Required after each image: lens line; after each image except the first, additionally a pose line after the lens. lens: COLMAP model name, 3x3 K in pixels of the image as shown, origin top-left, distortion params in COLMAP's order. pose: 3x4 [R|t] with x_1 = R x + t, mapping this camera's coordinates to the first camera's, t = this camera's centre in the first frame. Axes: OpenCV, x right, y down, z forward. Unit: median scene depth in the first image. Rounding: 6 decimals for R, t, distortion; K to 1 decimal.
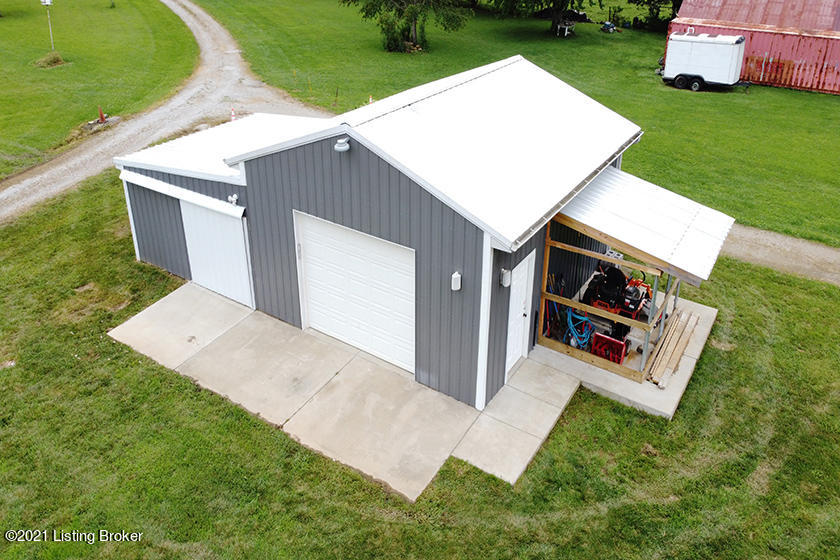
lens RADIAL K [[635.0, 0, 424.6], [0, 635.0, 227.5], [0, 0, 1]] dist [-0.001984, 0.000341]
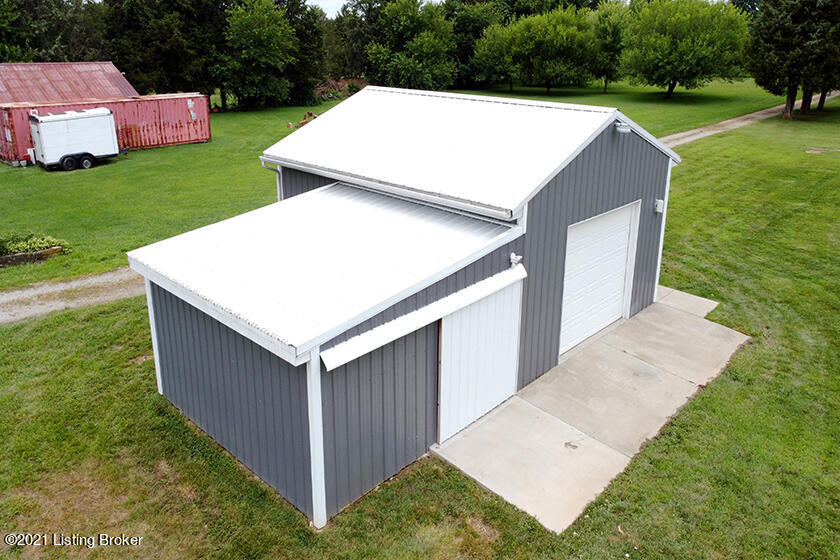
lens RADIAL K [[635.0, 0, 409.9], [0, 635.0, 231.6], [0, 0, 1]] dist [-0.001984, 0.000341]
pose [[0.184711, -0.298101, 0.936492, -0.974378], [0.432180, 0.880448, 0.195019, -0.263513], [-0.882668, 0.368711, 0.291462, 0.804151]]
